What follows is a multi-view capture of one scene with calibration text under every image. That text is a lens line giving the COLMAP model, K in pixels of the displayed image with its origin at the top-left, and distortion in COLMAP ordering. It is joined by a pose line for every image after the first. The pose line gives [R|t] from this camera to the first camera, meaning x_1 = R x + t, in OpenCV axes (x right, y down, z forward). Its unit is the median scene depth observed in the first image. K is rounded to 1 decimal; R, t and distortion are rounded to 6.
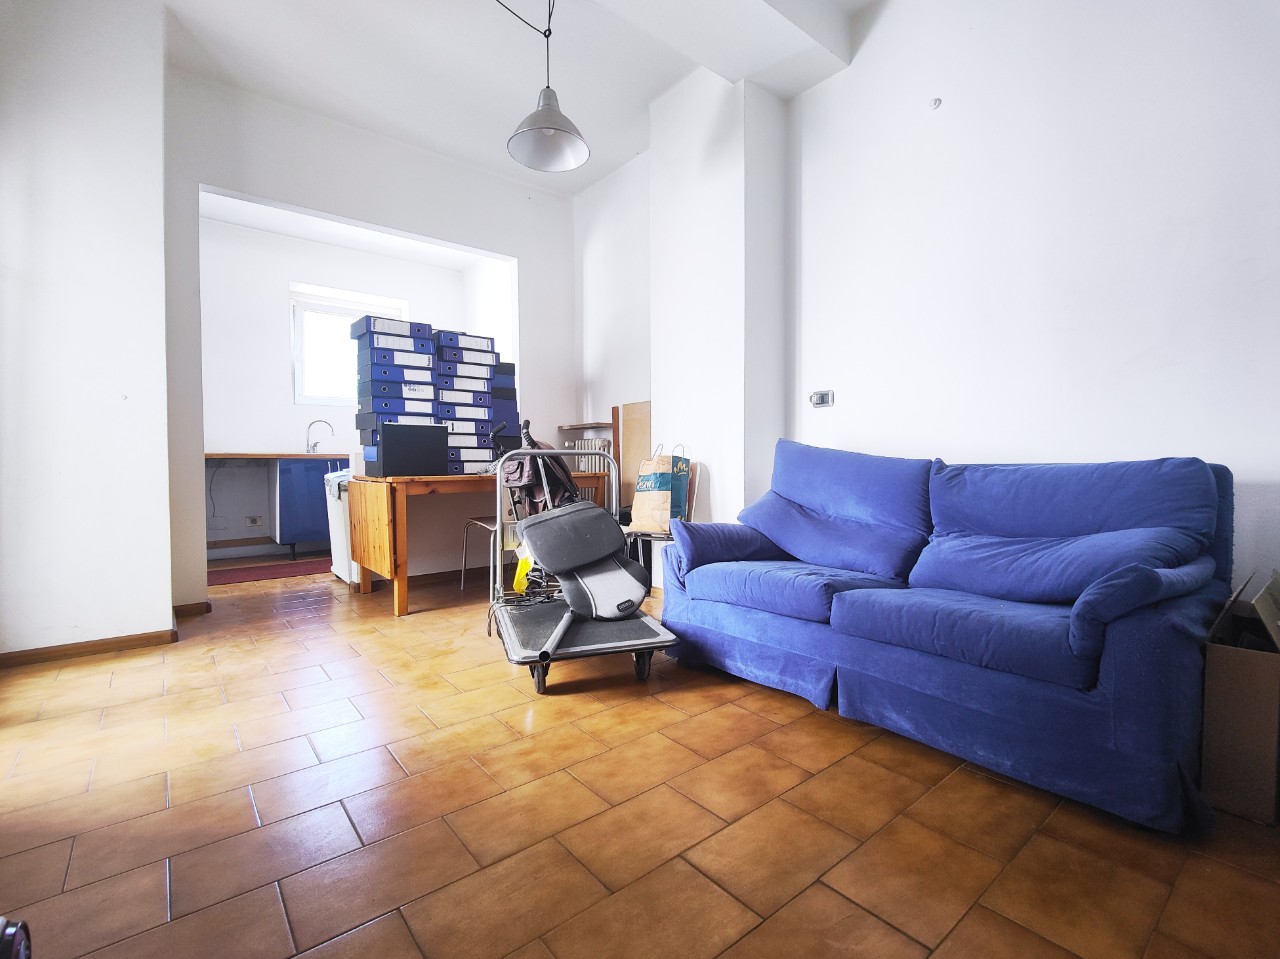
lens RADIAL K [[570.8, 0, 636.9], [0, 570.8, 476.6], [0, 0, 1]] dist [0.001771, 0.000035]
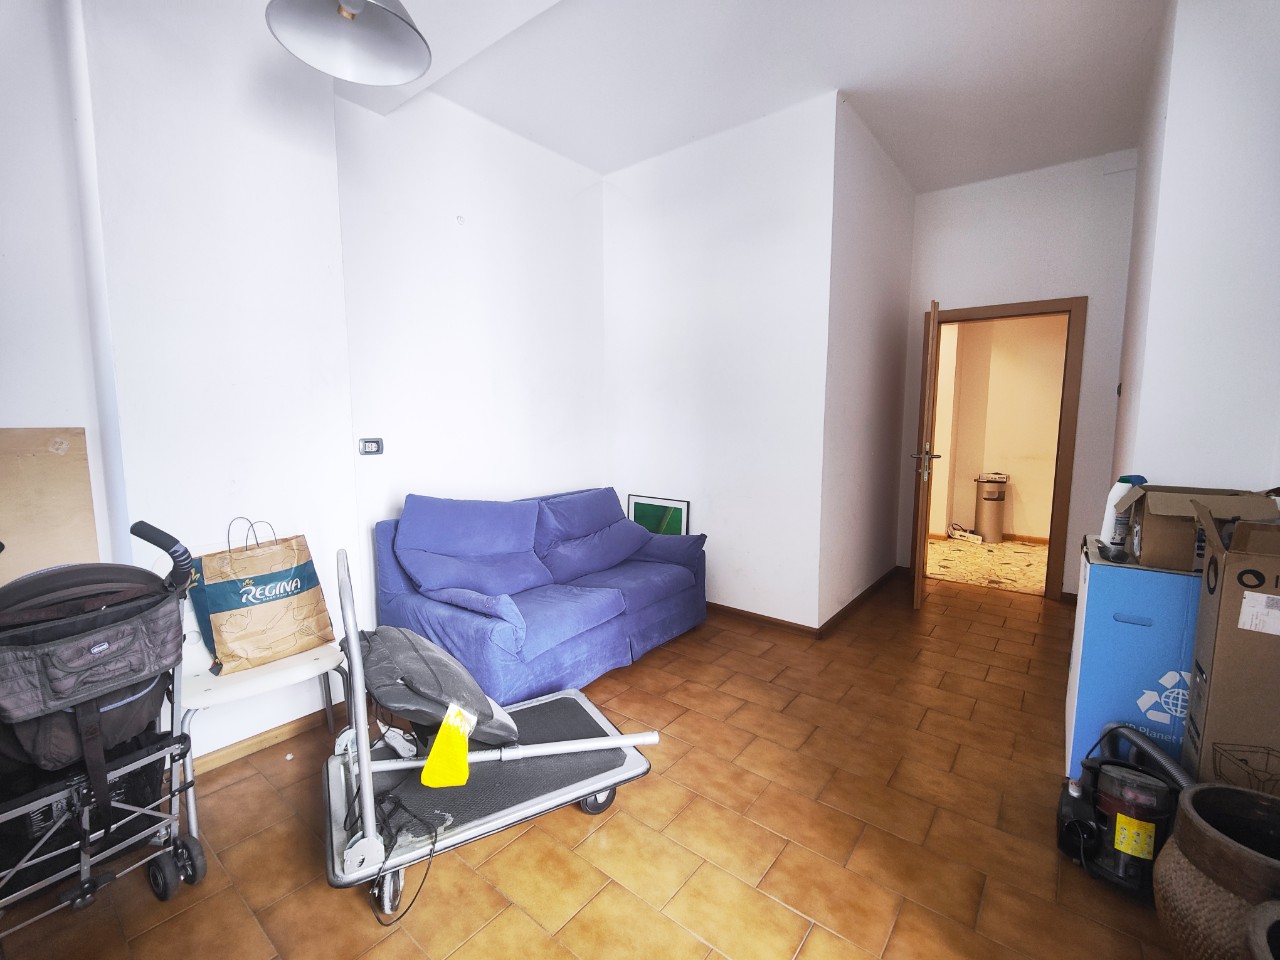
lens RADIAL K [[570.8, 0, 637.1], [0, 570.8, 479.3], [0, 0, 1]] dist [0.001771, 0.000035]
pose [[-0.216995, -0.109994, 0.969956, -1.294273], [0.022492, 0.992804, 0.117617, -0.325375], [-0.975914, 0.047338, -0.212959, 1.428096]]
